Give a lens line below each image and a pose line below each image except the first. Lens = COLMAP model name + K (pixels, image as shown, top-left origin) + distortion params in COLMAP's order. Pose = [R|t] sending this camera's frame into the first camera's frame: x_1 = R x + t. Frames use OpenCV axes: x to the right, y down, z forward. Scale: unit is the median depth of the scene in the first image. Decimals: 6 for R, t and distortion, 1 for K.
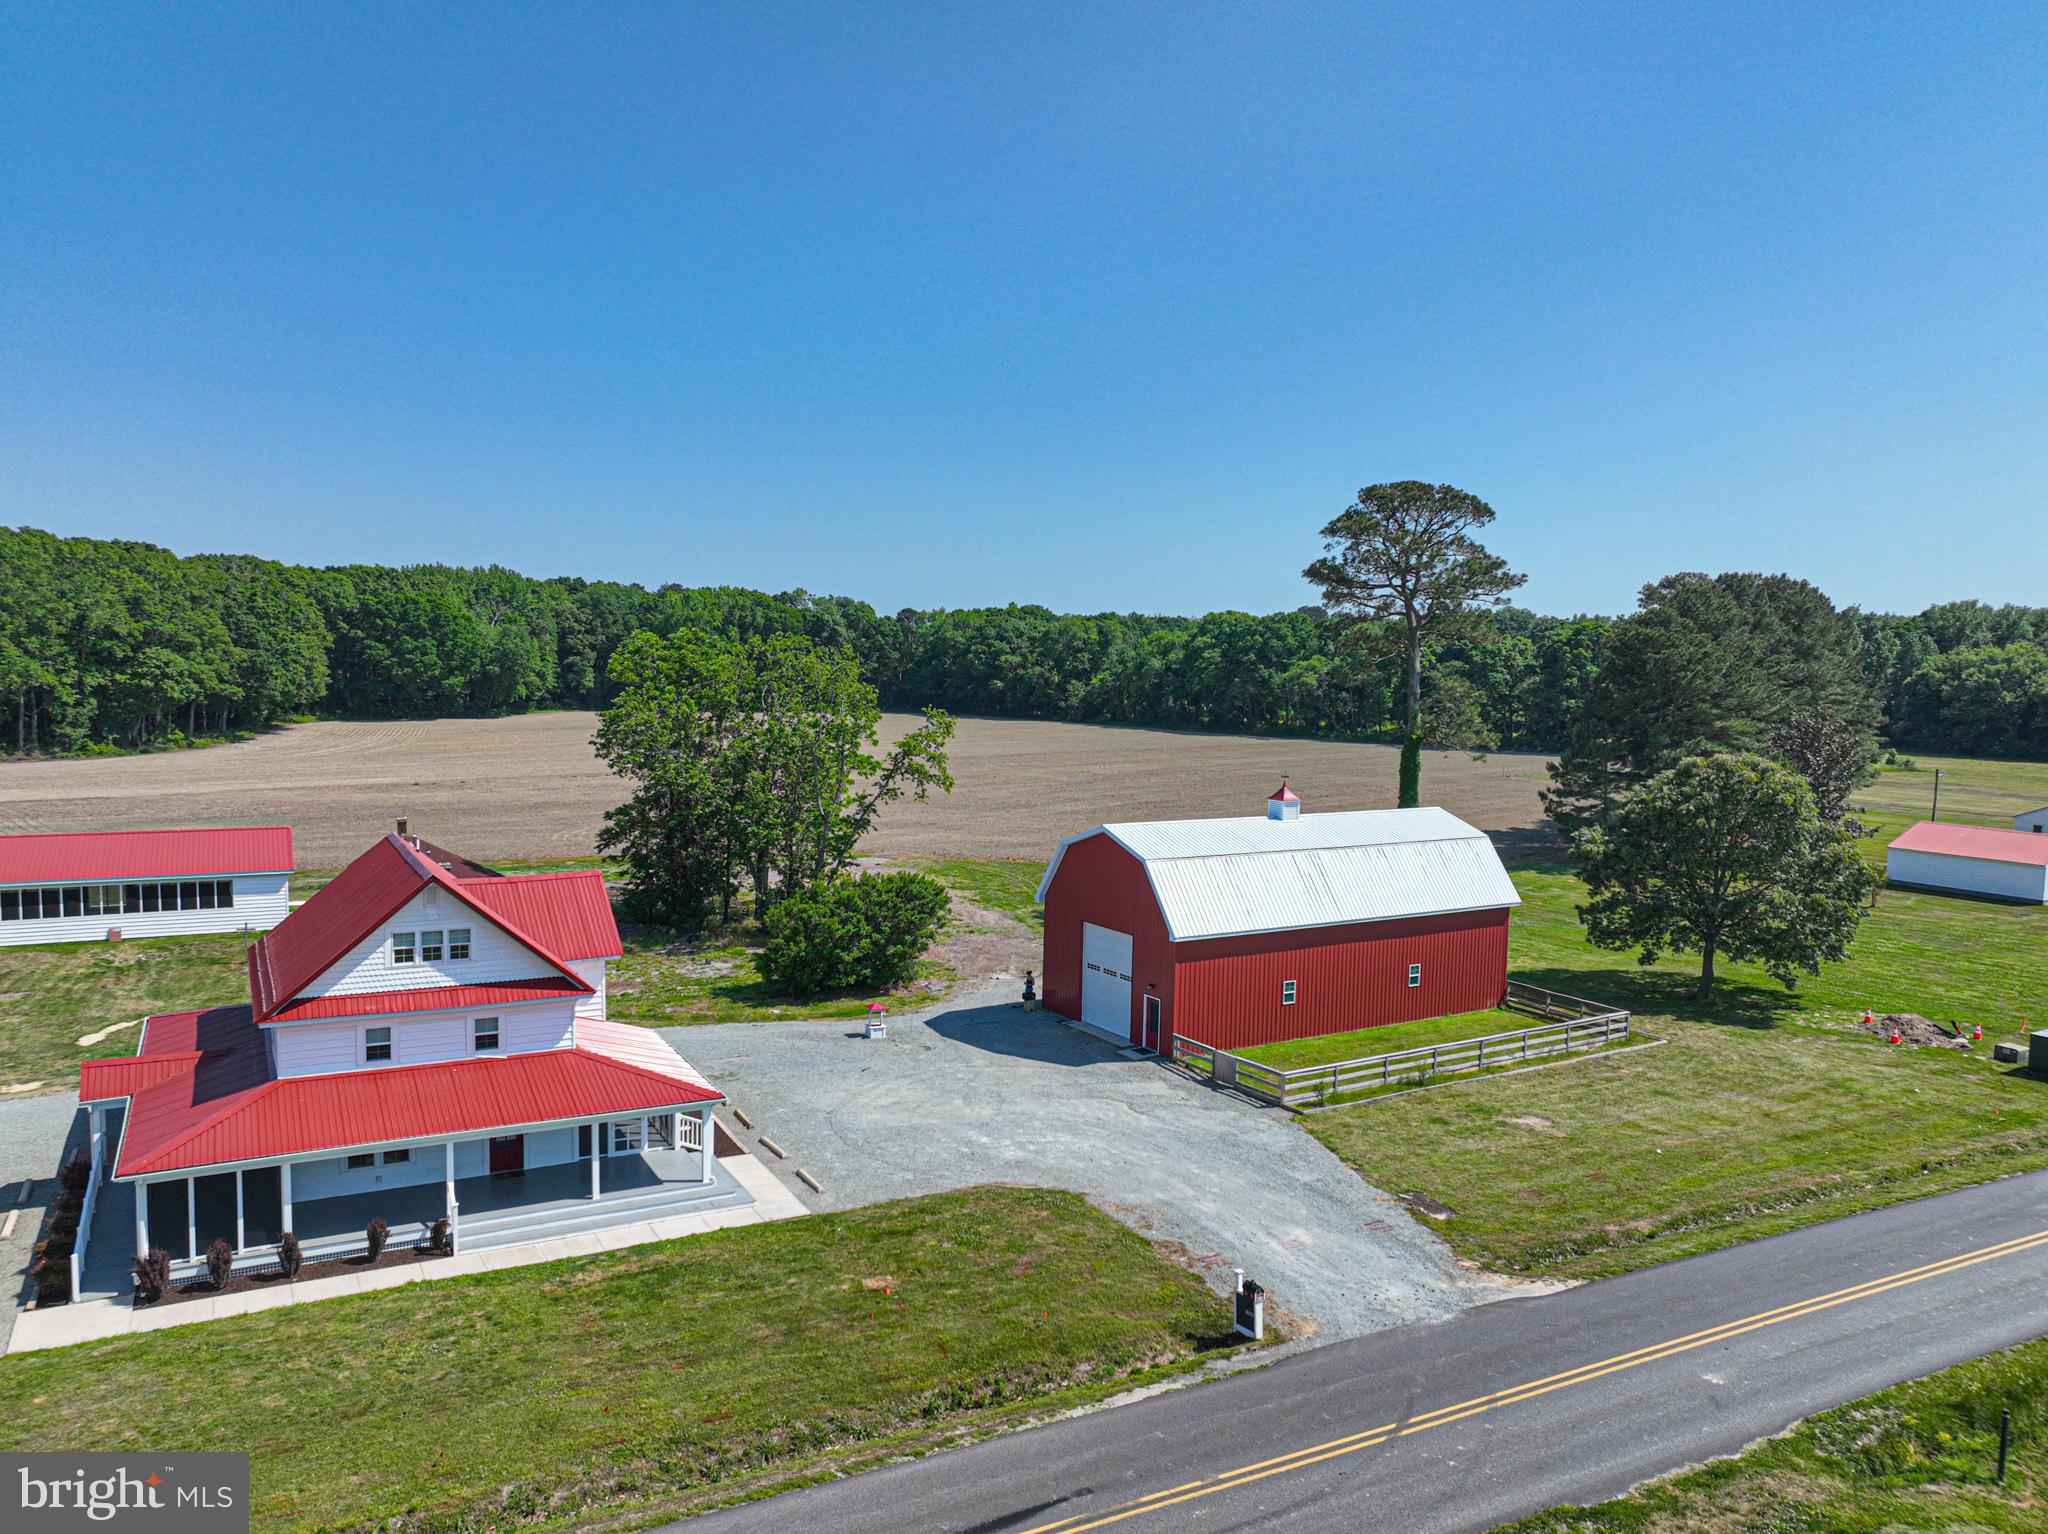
lens RADIAL K [[1454.3, 0, 1034.1], [0, 1454.3, 805.8], [0, 0, 1]] dist [-0.001755, 0.019504]
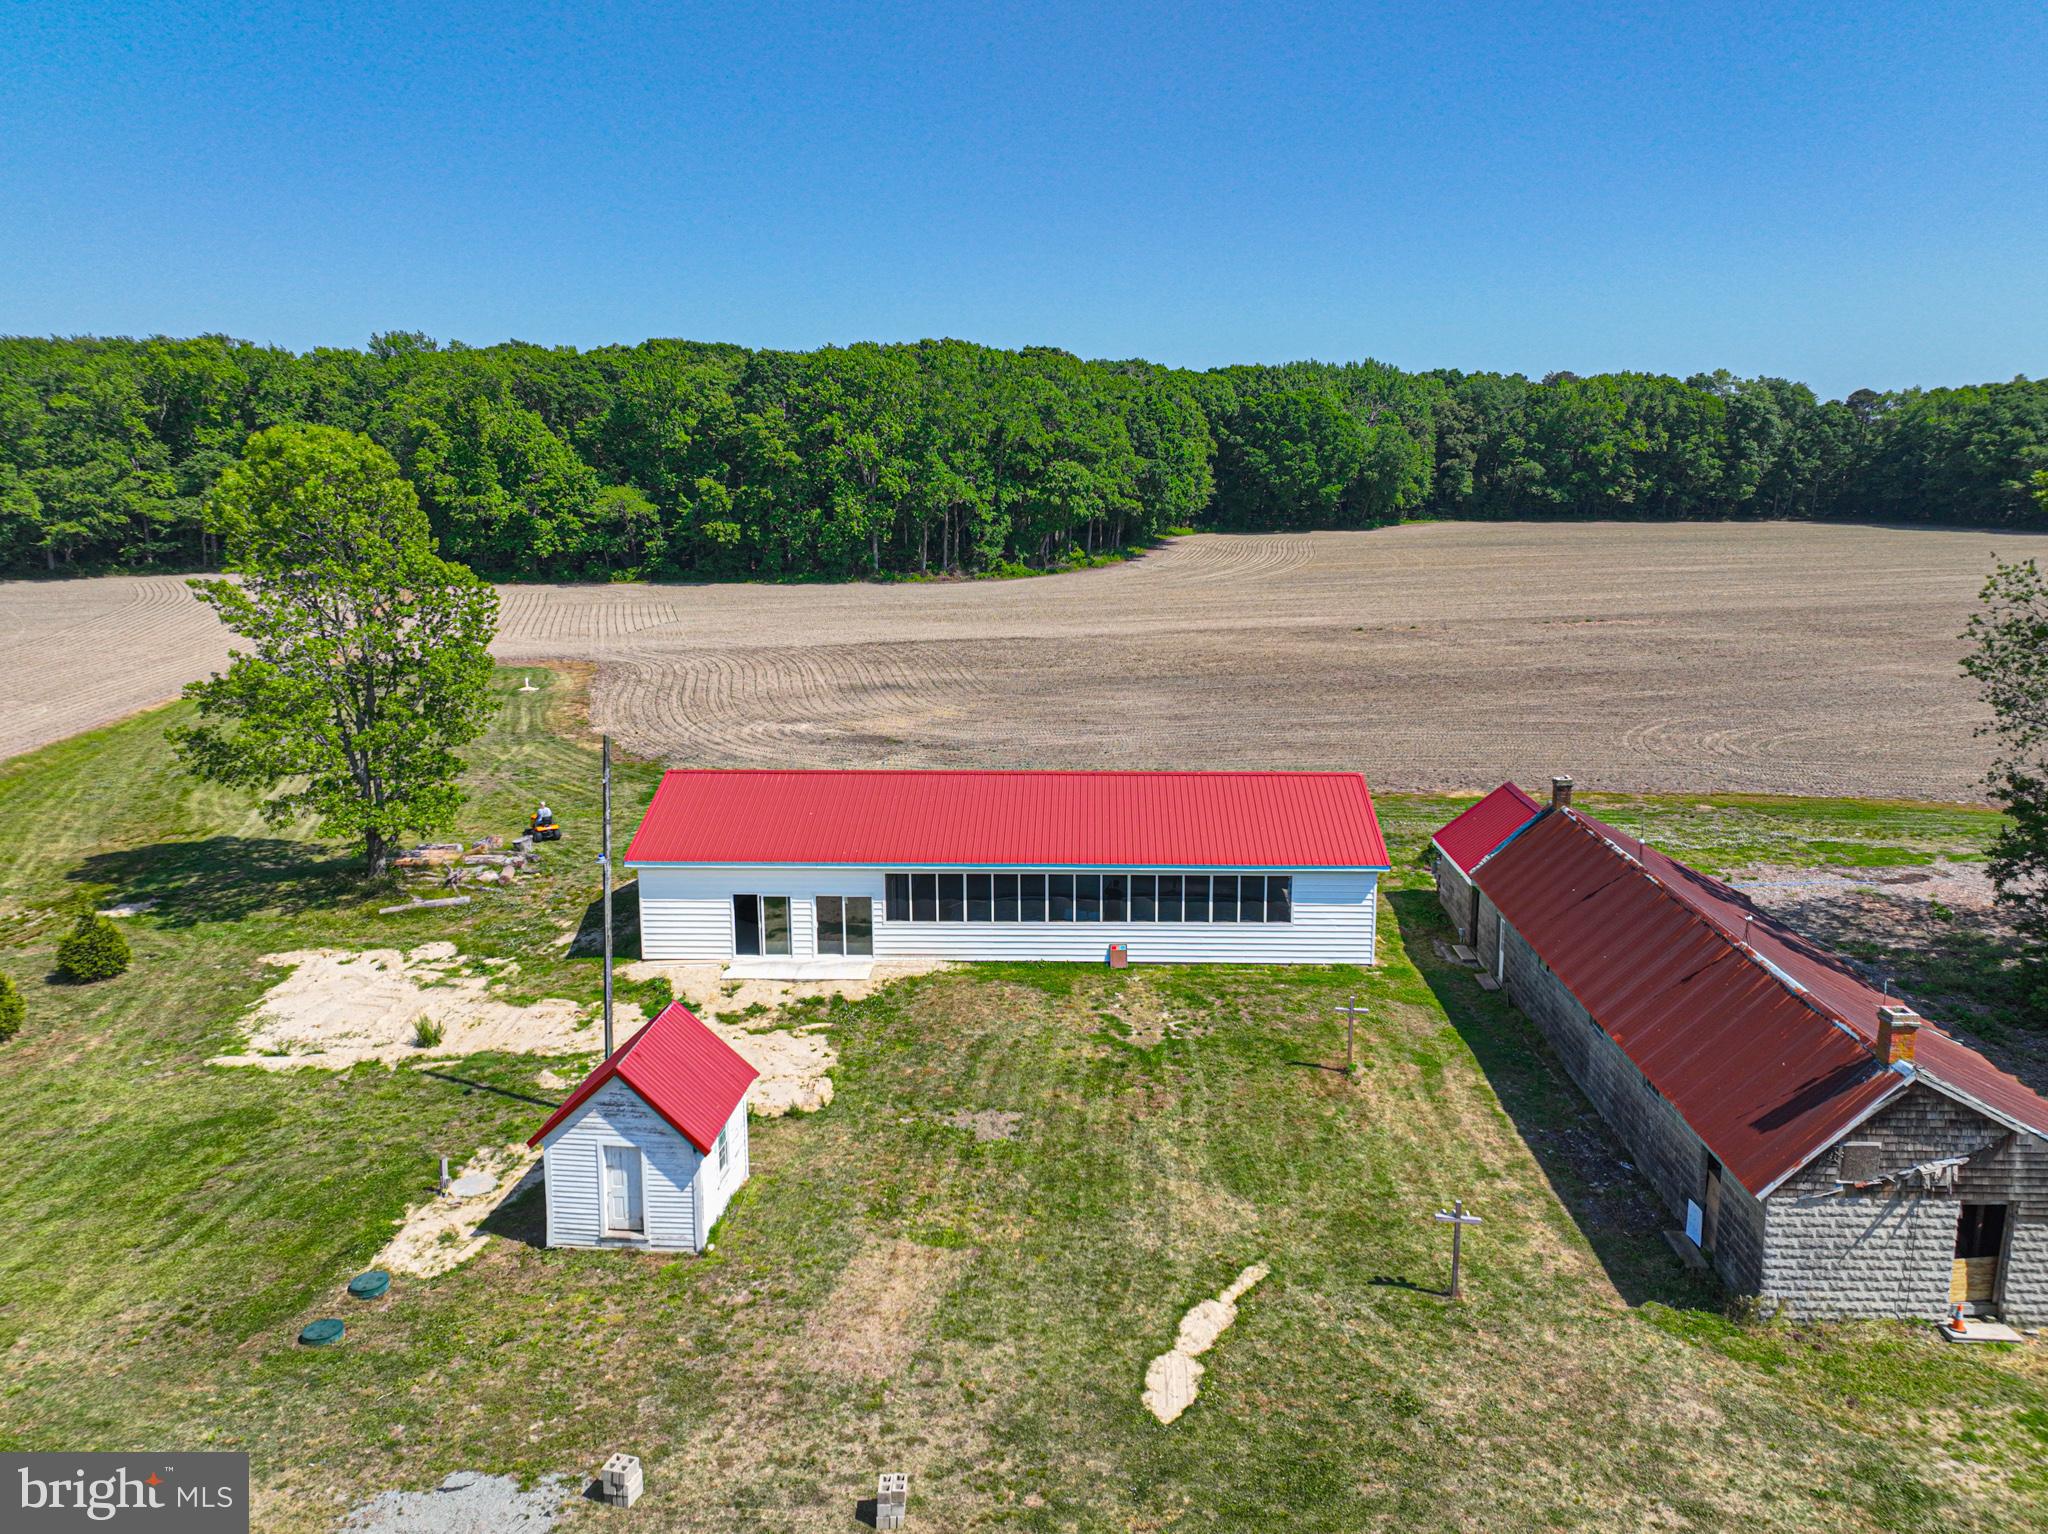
lens RADIAL K [[1454.3, 0, 1069.2], [0, 1454.3, 748.8], [0, 0, 1]] dist [-0.001755, 0.019504]
pose [[0.872813, 0.078236, -0.481744, -0.280063], [-0.031431, 0.994030, 0.104486, -0.044801], [0.487042, -0.076055, 0.870061, 0.363030]]
